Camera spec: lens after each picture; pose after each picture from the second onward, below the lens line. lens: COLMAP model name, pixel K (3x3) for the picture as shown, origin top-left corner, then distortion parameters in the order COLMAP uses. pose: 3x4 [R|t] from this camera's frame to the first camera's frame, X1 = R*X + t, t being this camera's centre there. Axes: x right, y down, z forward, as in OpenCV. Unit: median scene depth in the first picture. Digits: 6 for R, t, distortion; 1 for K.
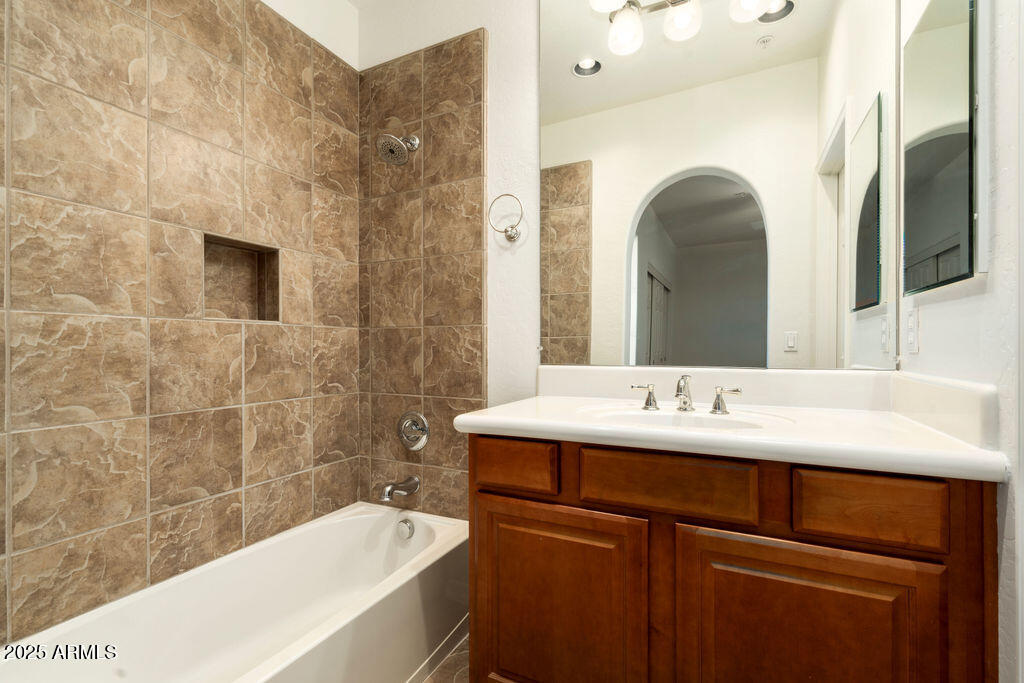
lens RADIAL K [[463.4, 0, 511.5], [0, 463.4, 346.4], [0, 0, 1]] dist [-0.008975, 0.003014]
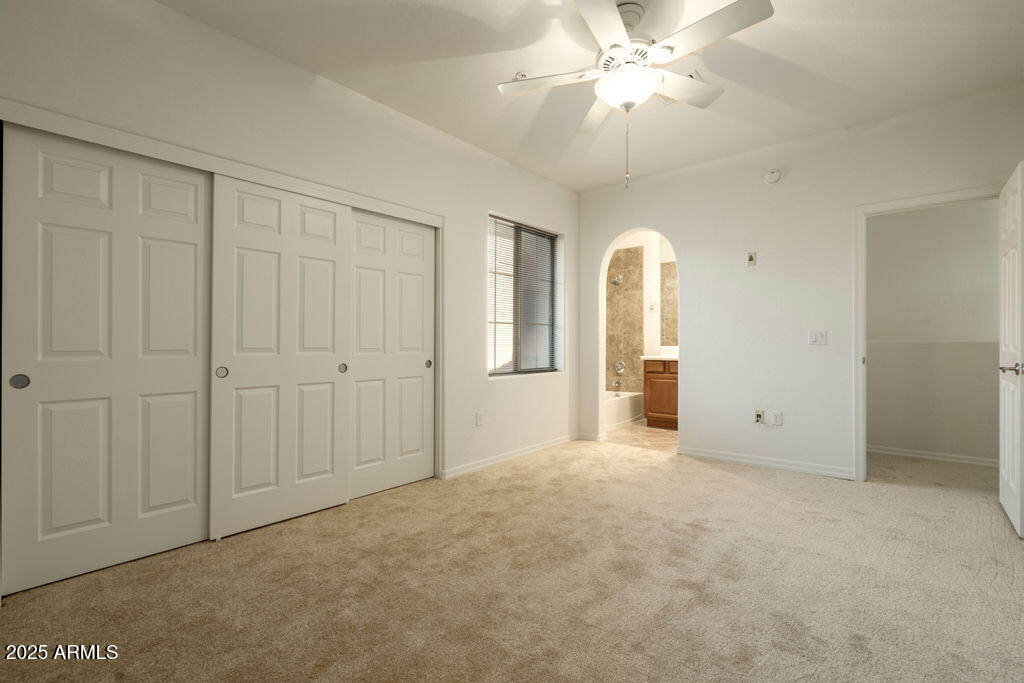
lens RADIAL K [[463.4, 0, 511.0], [0, 463.4, 340.3], [0, 0, 1]] dist [-0.008975, 0.003014]
pose [[0.968520, -0.000745, -0.248934, -0.146084], [0.001644, 0.999993, 0.003406, -0.014956], [0.248930, -0.003708, 0.968514, -2.396751]]
